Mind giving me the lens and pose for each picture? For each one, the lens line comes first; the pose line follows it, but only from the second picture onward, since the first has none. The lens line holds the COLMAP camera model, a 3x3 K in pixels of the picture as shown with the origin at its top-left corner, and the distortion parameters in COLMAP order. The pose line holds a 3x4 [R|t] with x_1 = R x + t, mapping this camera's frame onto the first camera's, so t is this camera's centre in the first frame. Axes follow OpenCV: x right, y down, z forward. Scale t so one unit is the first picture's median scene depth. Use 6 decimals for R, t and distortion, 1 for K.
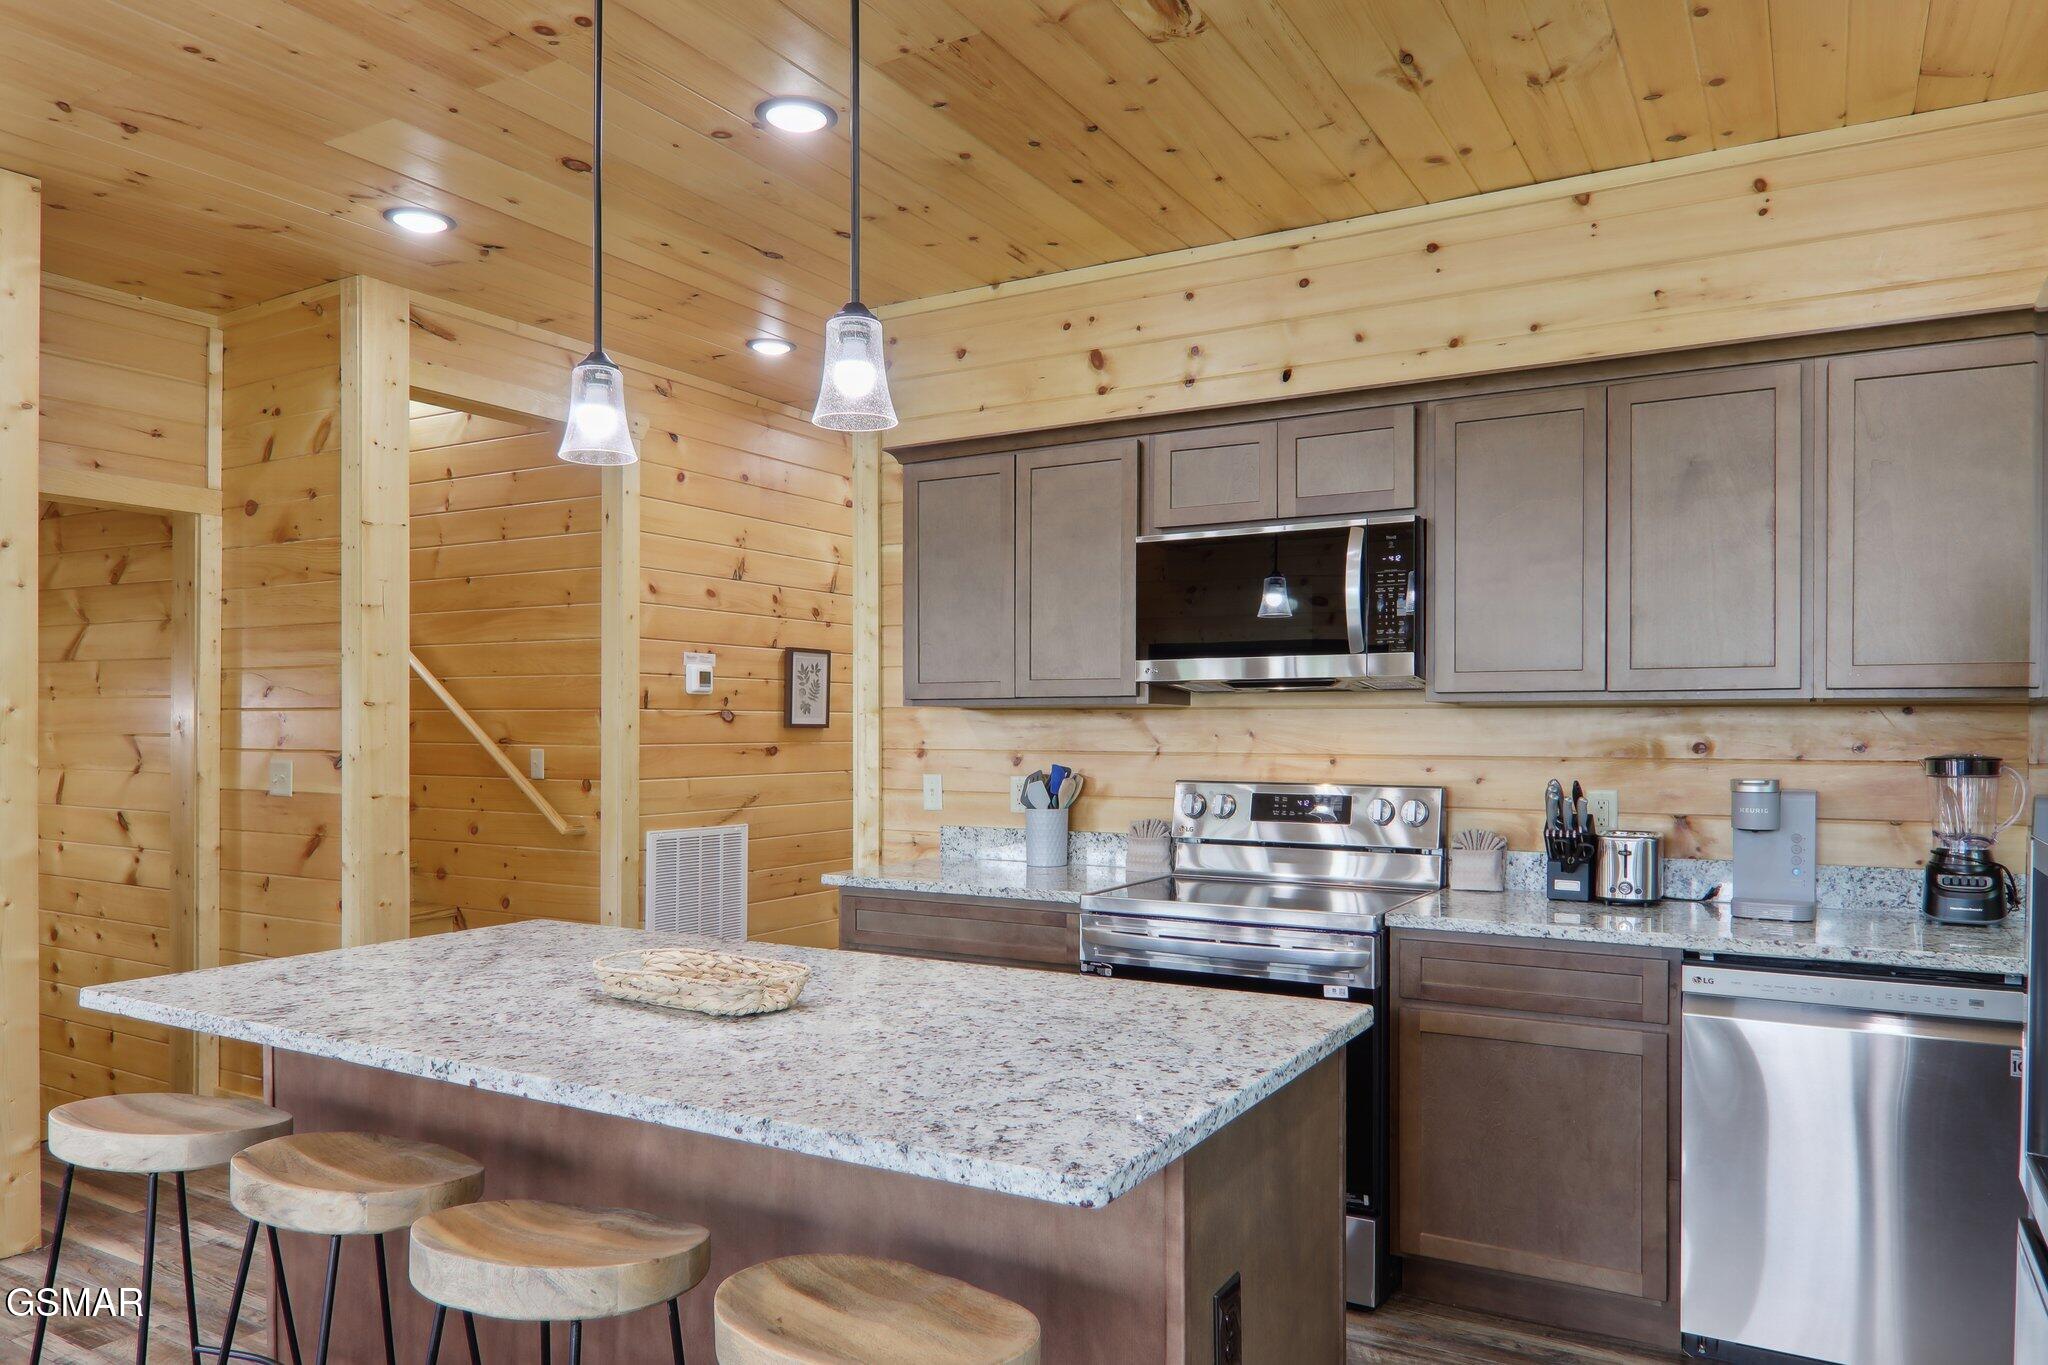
lens RADIAL K [[1365.2, 0, 1023.2], [0, 1365.2, 734.5], [0, 0, 1]] dist [-0.000310, -0.001391]
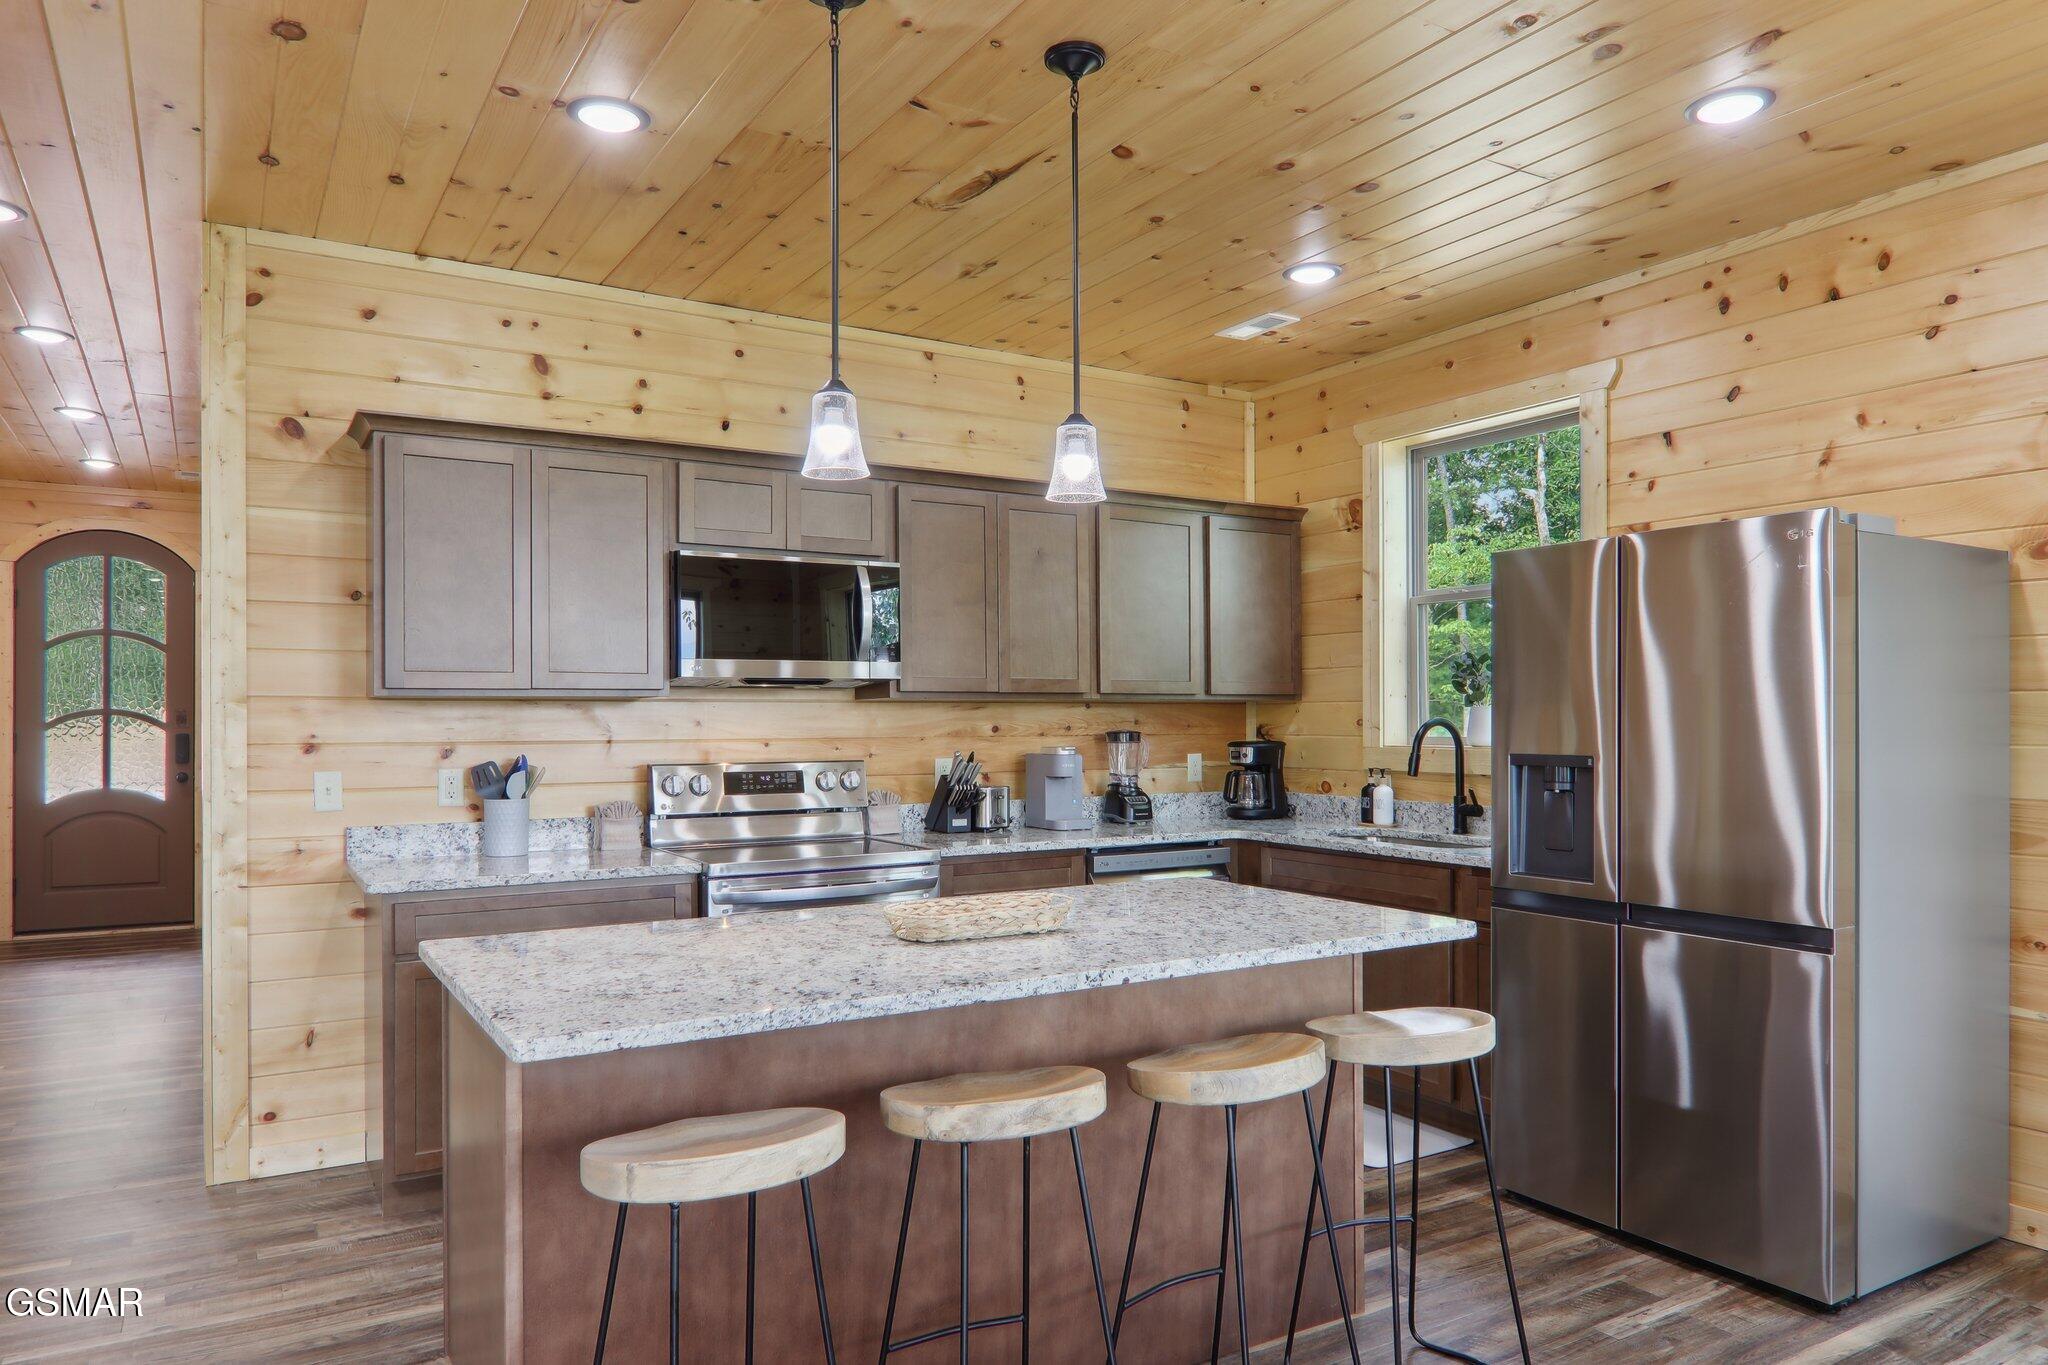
lens RADIAL K [[1336.9, 0, 1025.6], [0, 1336.9, 715.5], [0, 0, 1]] dist [0.000285, -0.001045]
pose [[0.474342, -0.001349, 0.880340, -0.764028], [0.009298, 0.999951, -0.003478, -0.000313], [-0.880292, 0.009835, 0.474331, 0.220834]]
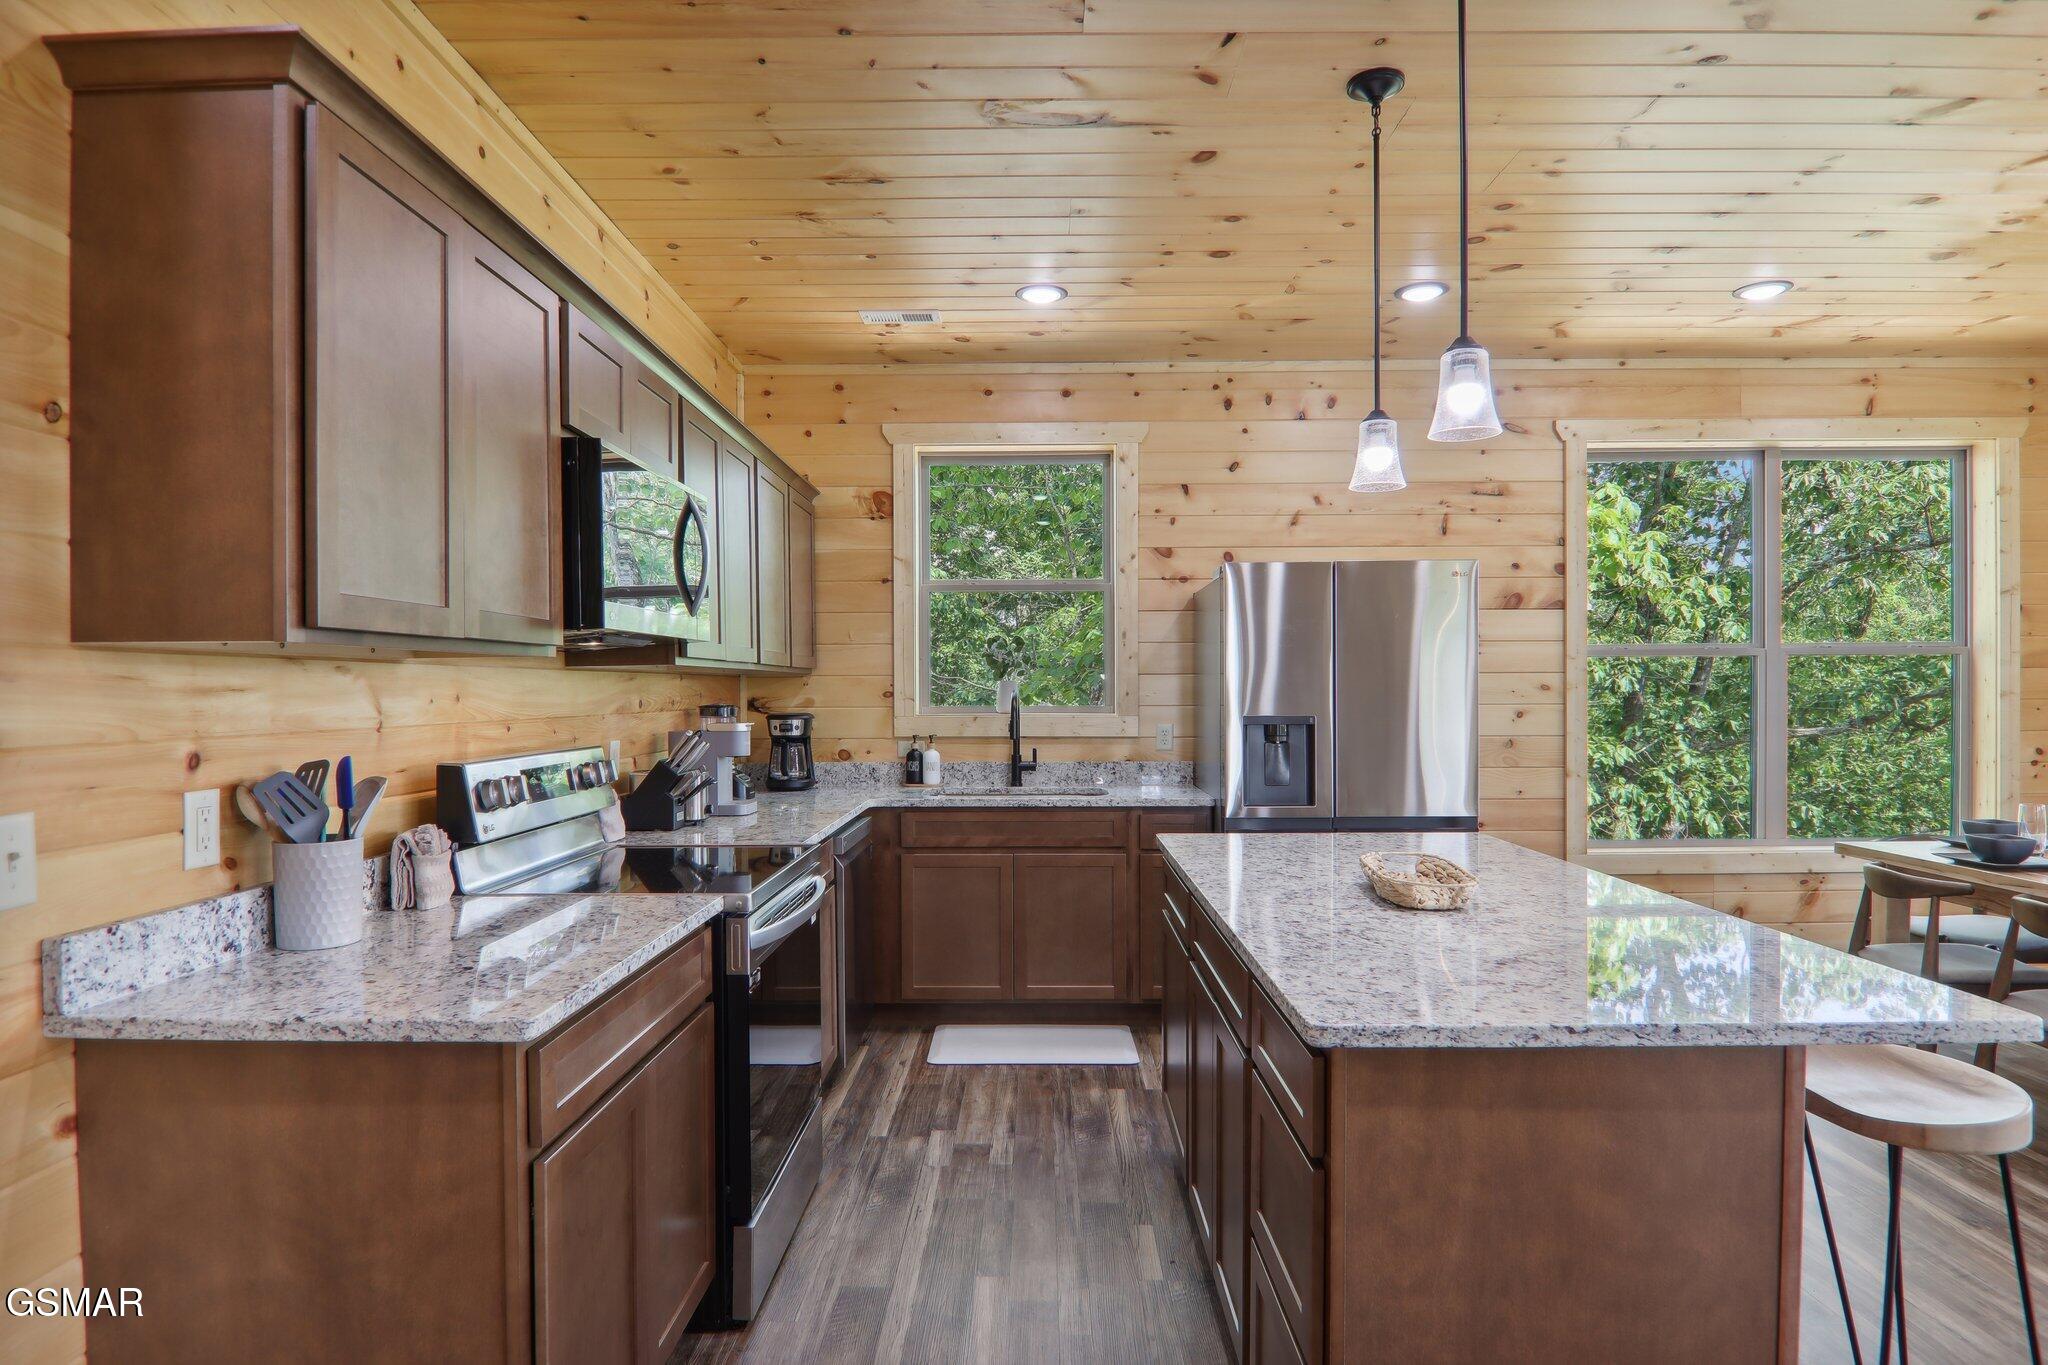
lens RADIAL K [[1143.9, 0, 1026.0], [0, 1143.9, 705.3], [0, 0, 1]] dist [0.005406, -0.019637]
pose [[-0.495688, -0.011756, 0.868421, -0.591027], [0.009387, 0.999777, 0.018893, -0.005938], [-0.868450, 0.017517, -0.495468, 1.117083]]
